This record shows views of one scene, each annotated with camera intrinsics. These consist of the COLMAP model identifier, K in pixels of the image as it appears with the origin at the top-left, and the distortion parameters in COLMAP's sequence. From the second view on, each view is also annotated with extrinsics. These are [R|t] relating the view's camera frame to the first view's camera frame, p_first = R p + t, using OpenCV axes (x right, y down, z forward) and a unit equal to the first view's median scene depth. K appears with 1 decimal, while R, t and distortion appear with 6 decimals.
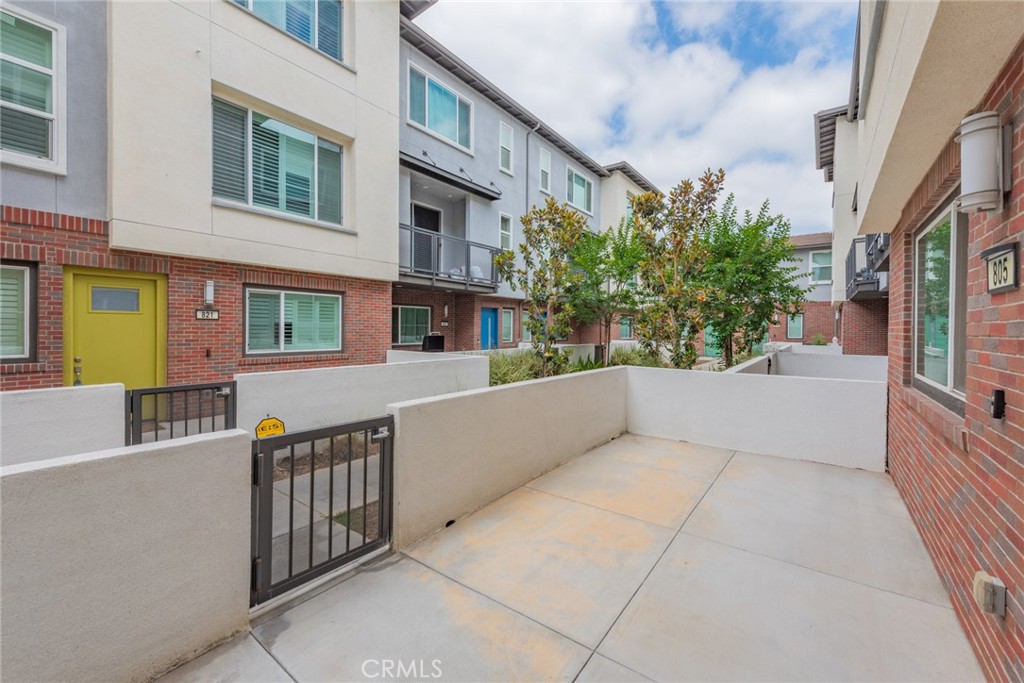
lens RADIAL K [[405.5, 0, 514.9], [0, 405.5, 327.6], [0, 0, 1]] dist [-0.001204, 0.000128]
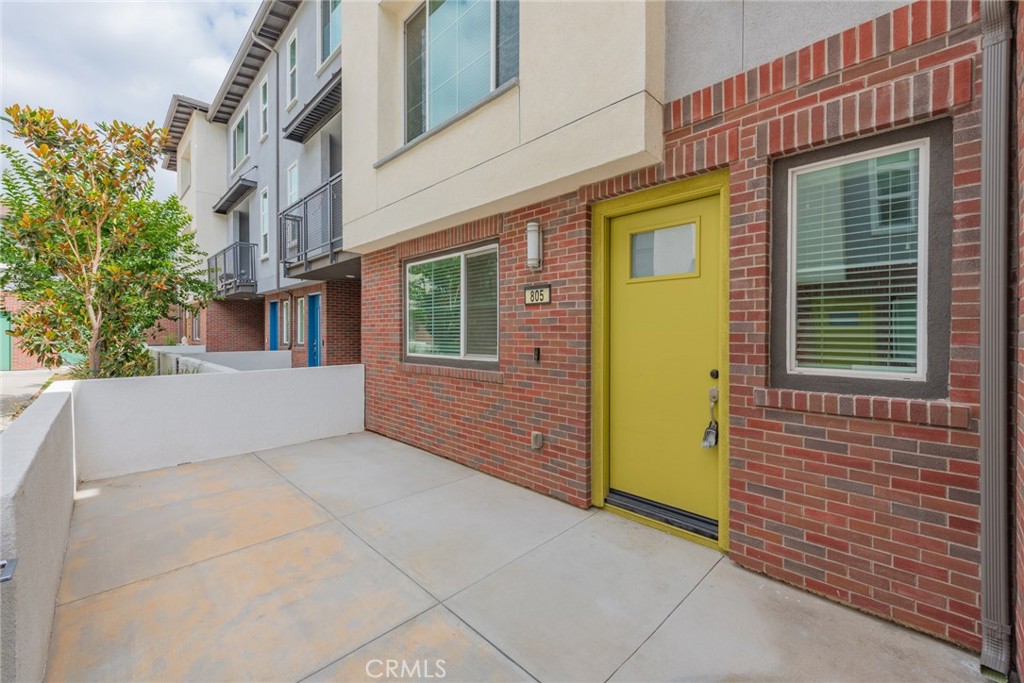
lens RADIAL K [[435.9, 0, 514.1], [0, 435.9, 328.0], [0, 0, 1]] dist [0.000308, -0.000158]
pose [[0.160051, -0.010964, 0.987048, -0.539065], [0.007408, 0.999923, 0.009906, 0.007399], [-0.987081, 0.005727, 0.160120, 0.327742]]
